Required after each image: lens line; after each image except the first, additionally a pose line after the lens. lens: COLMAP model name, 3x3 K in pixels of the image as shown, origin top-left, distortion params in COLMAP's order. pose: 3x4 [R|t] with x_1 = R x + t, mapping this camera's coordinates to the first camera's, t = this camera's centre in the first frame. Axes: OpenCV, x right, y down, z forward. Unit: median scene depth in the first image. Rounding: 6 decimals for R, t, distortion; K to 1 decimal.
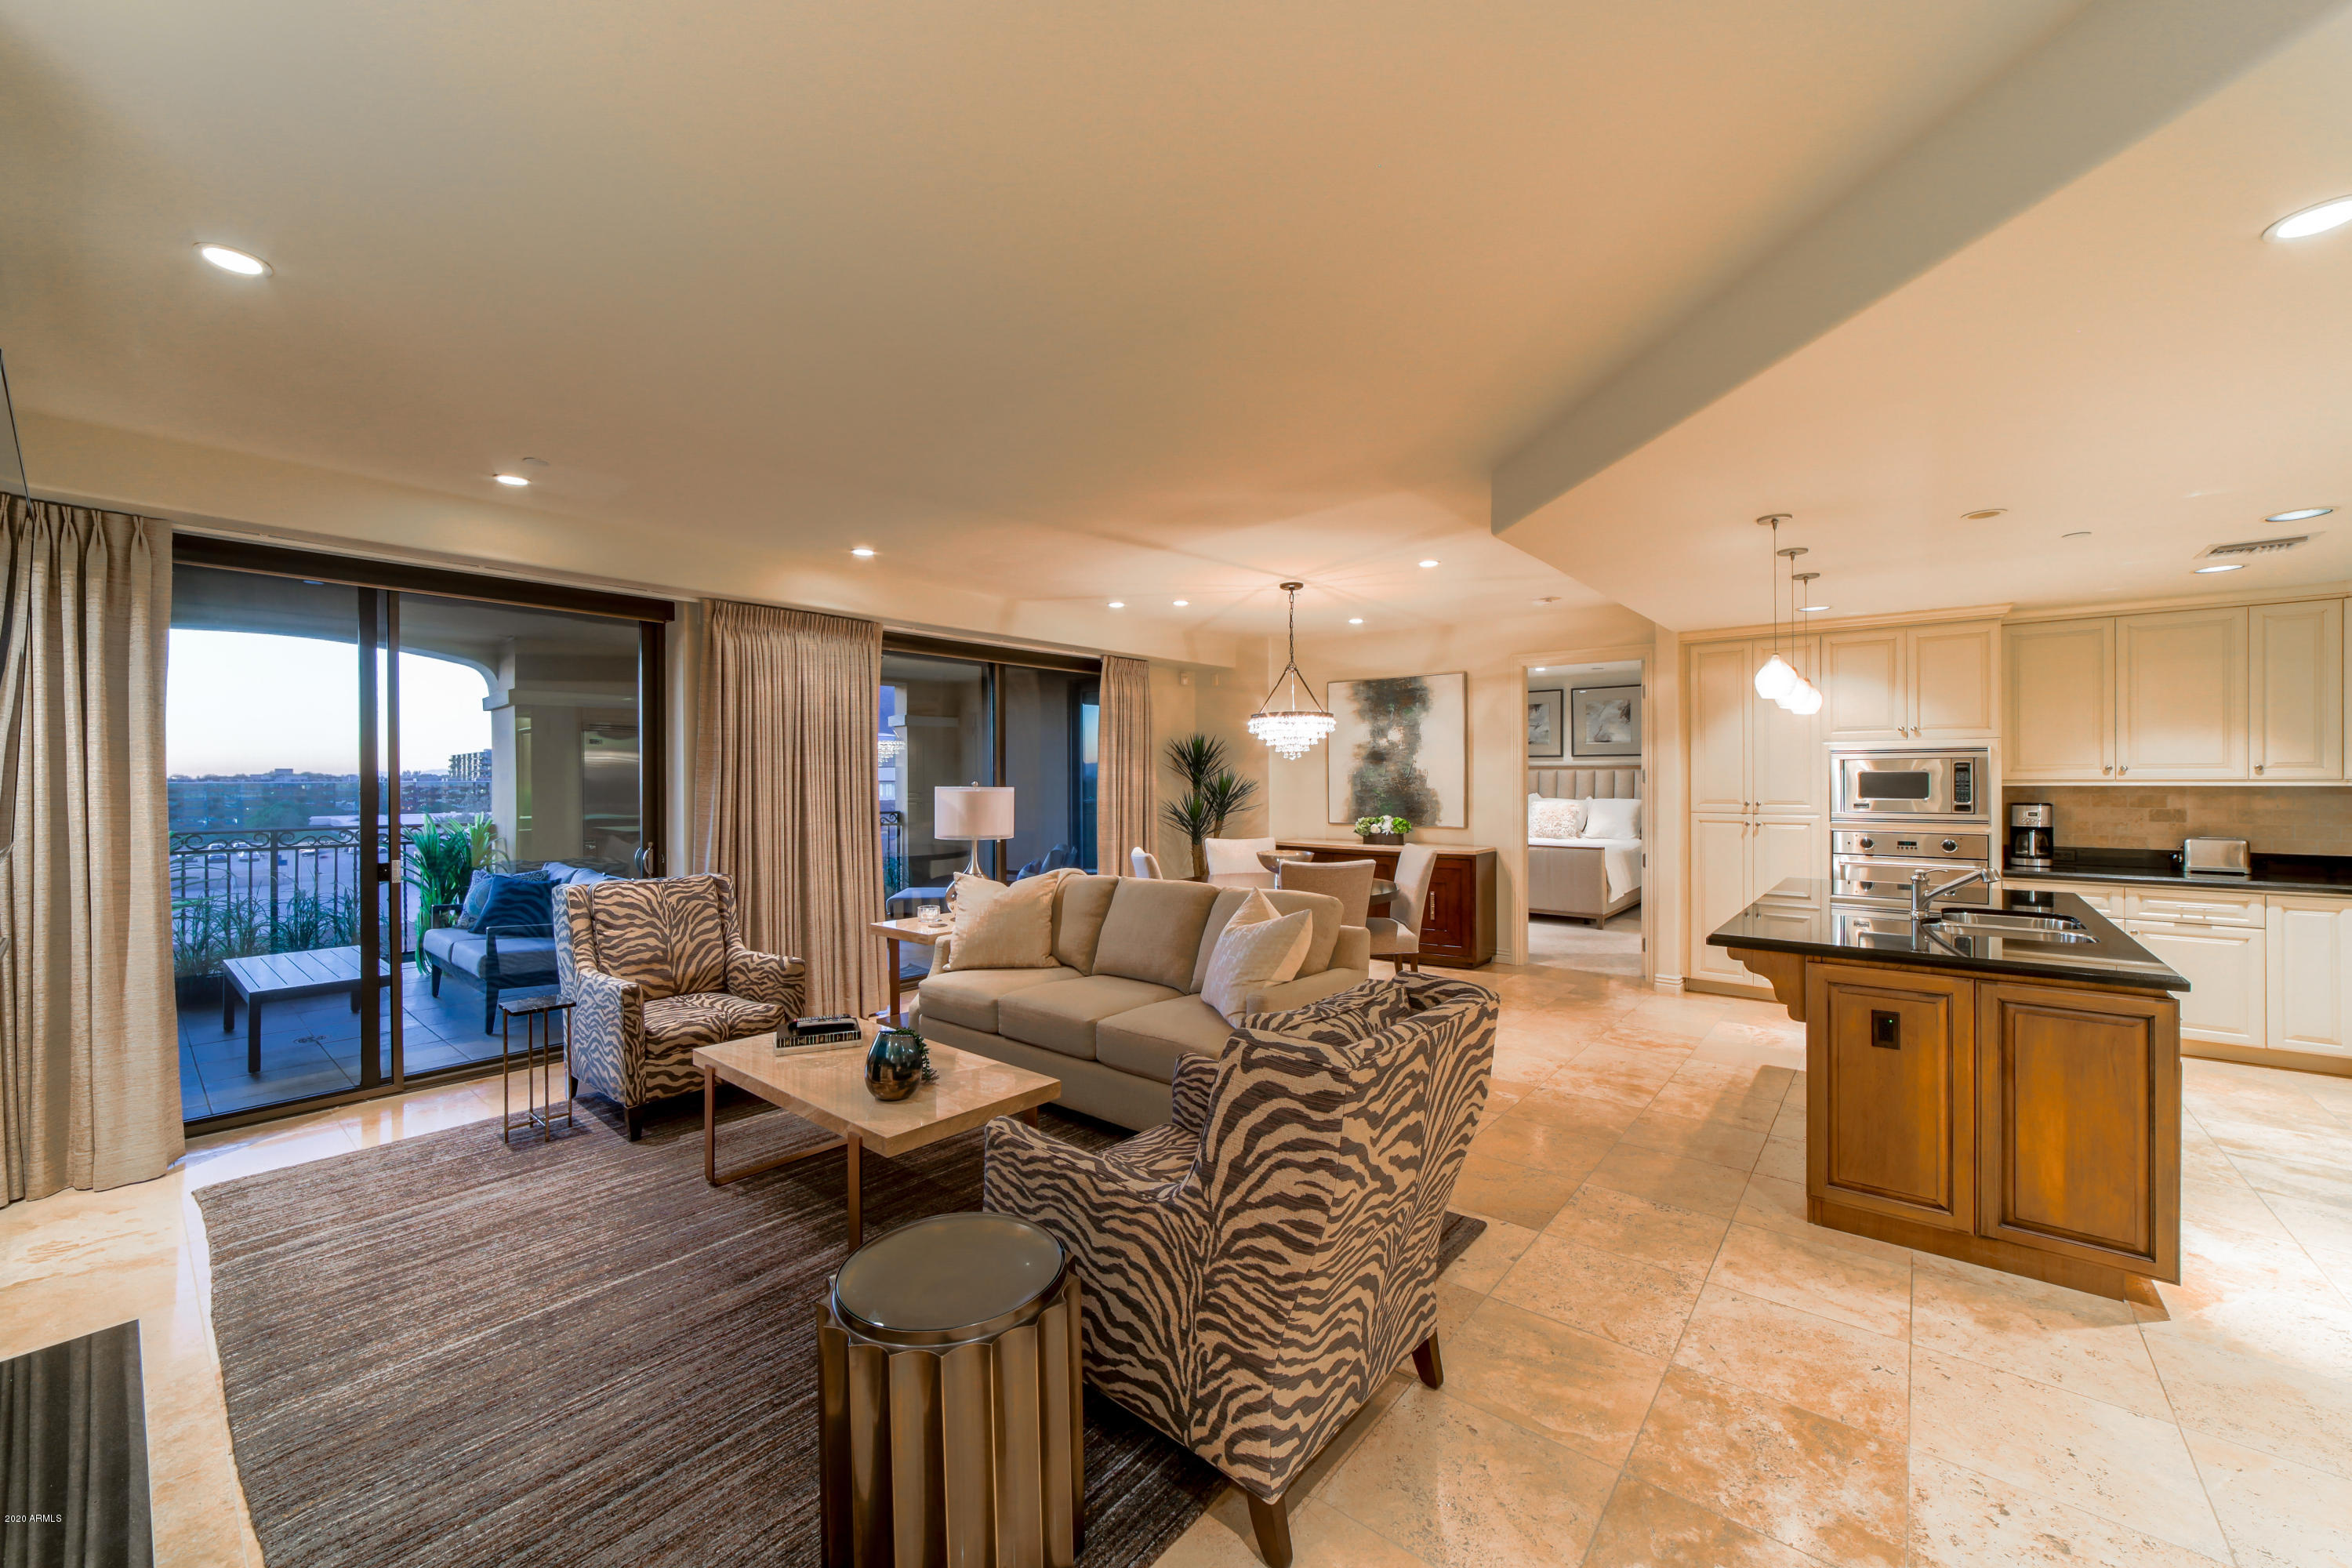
lens RADIAL K [[925.9, 0, 1199.6], [0, 925.9, 780.3], [0, 0, 1]] dist [-0.002022, -0.000074]
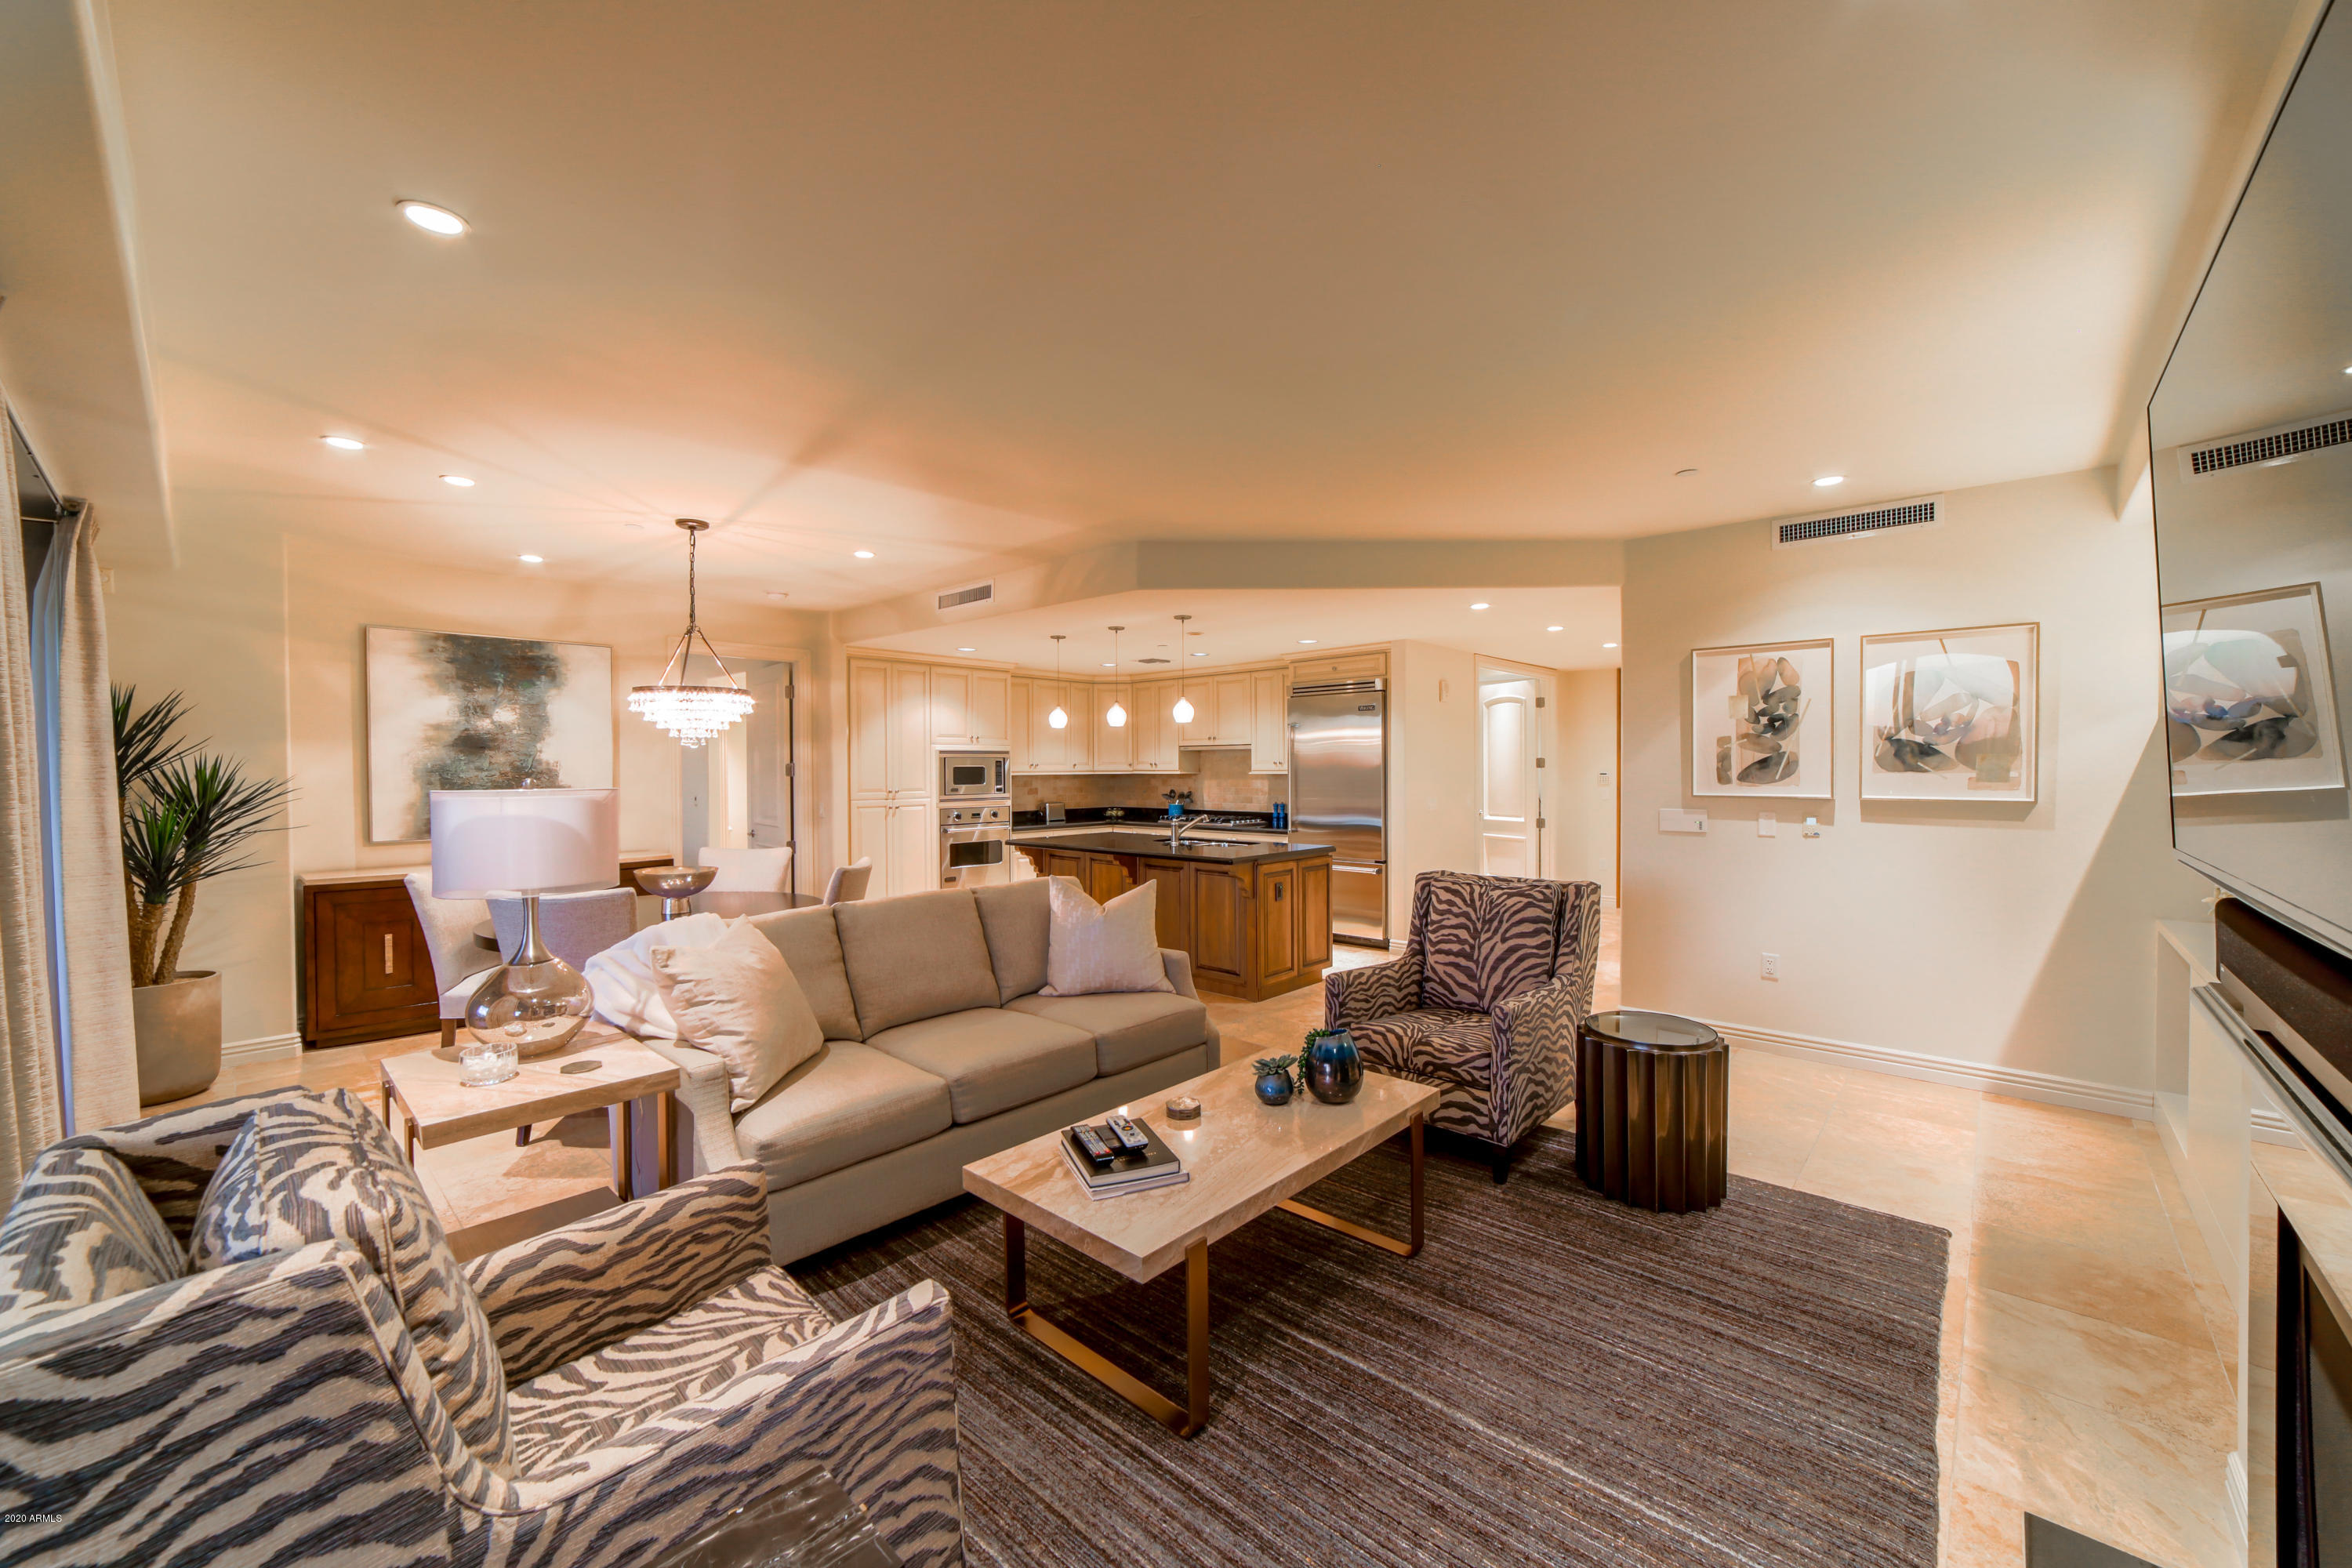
lens RADIAL K [[913.2, 0, 1176.0], [0, 913.2, 784.0], [0, 0, 1]] dist [-0.011639, 0.006628]
pose [[0.065373, -0.015607, 0.997739, -0.620052], [0.007355, 0.999858, 0.015159, -0.000874], [-0.997834, 0.006347, 0.065479, 0.530434]]
